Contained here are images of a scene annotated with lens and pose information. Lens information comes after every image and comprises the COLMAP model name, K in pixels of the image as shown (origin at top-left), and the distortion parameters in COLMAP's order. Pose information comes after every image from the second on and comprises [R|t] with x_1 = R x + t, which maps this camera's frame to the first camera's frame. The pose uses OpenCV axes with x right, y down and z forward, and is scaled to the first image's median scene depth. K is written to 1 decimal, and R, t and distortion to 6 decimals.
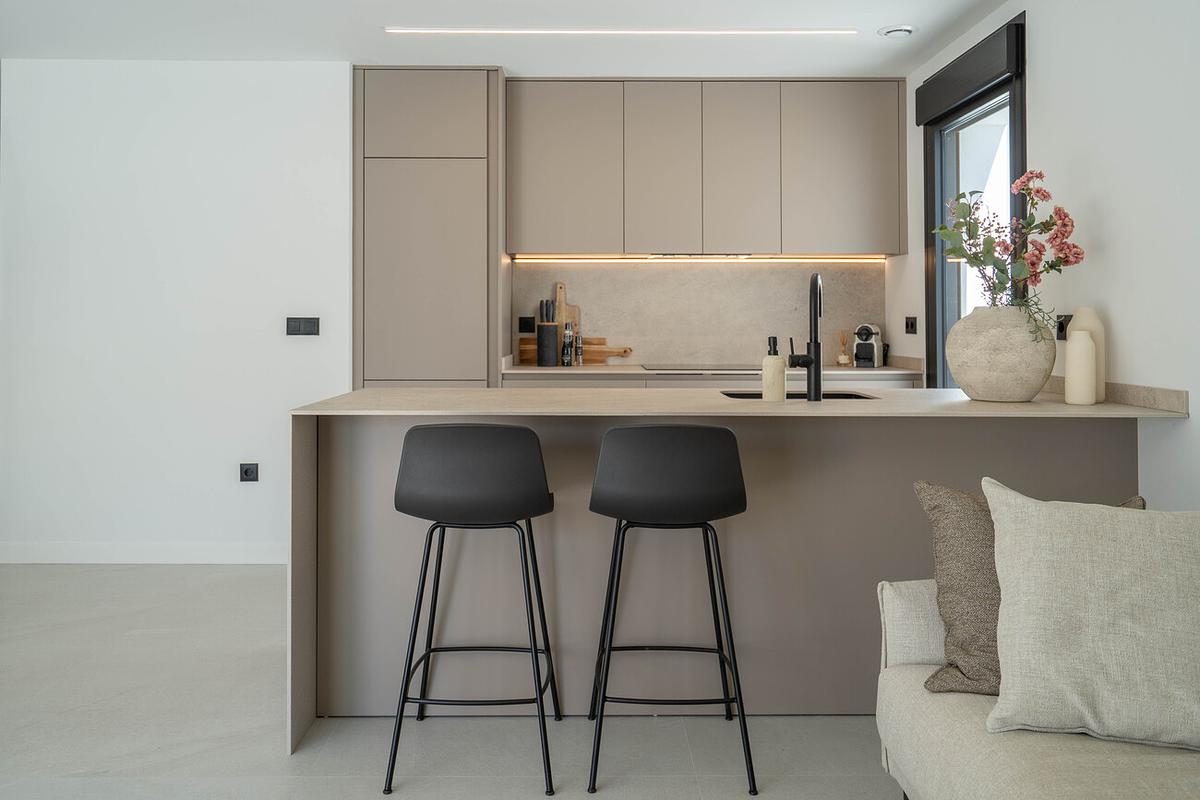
lens RADIAL K [[937.6, 0, 596.3], [0, 937.6, 314.9], [0, 0, 1]] dist [0.001697, 0.002842]
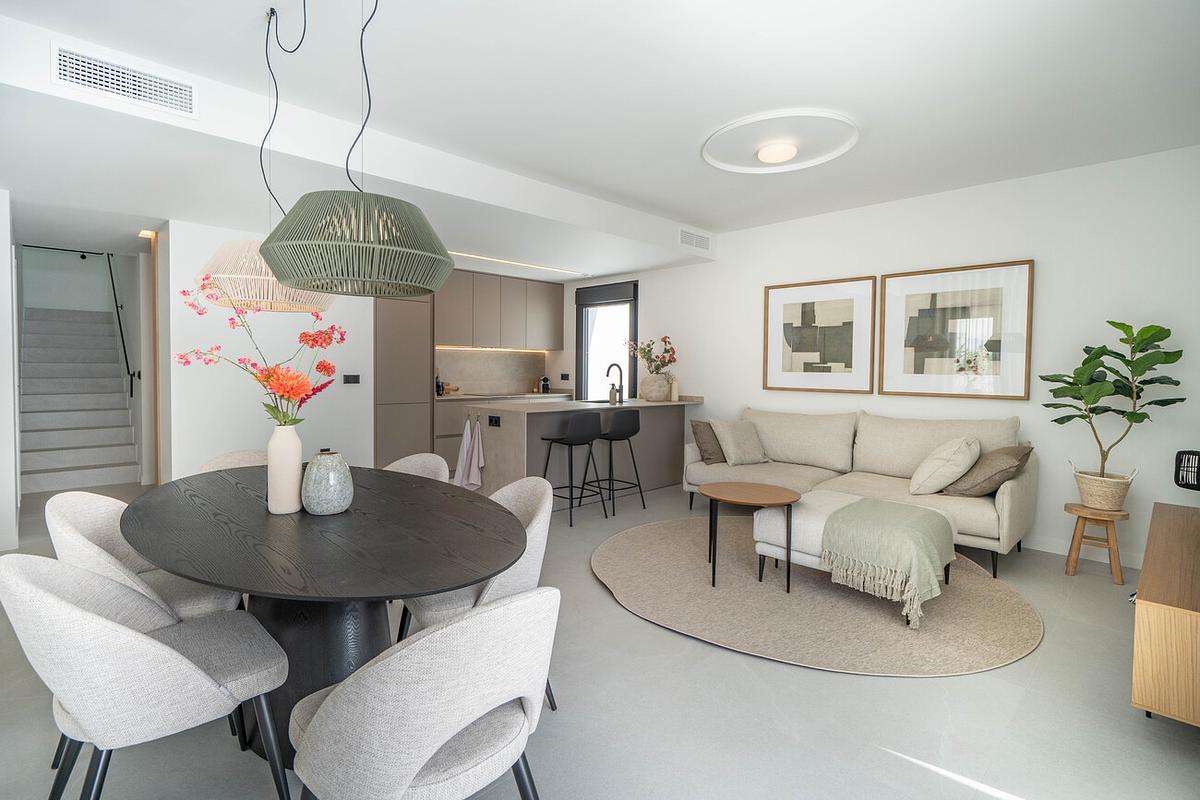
lens RADIAL K [[567.8, 0, 593.1], [0, 567.8, 376.0], [0, 0, 1]] dist [-0.000069, 0.000344]
pose [[0.718595, -0.000297, 0.695429, -0.731196], [-0.016065, 0.999726, 0.017028, -0.020696], [-0.695244, -0.023408, 0.718393, -0.208556]]
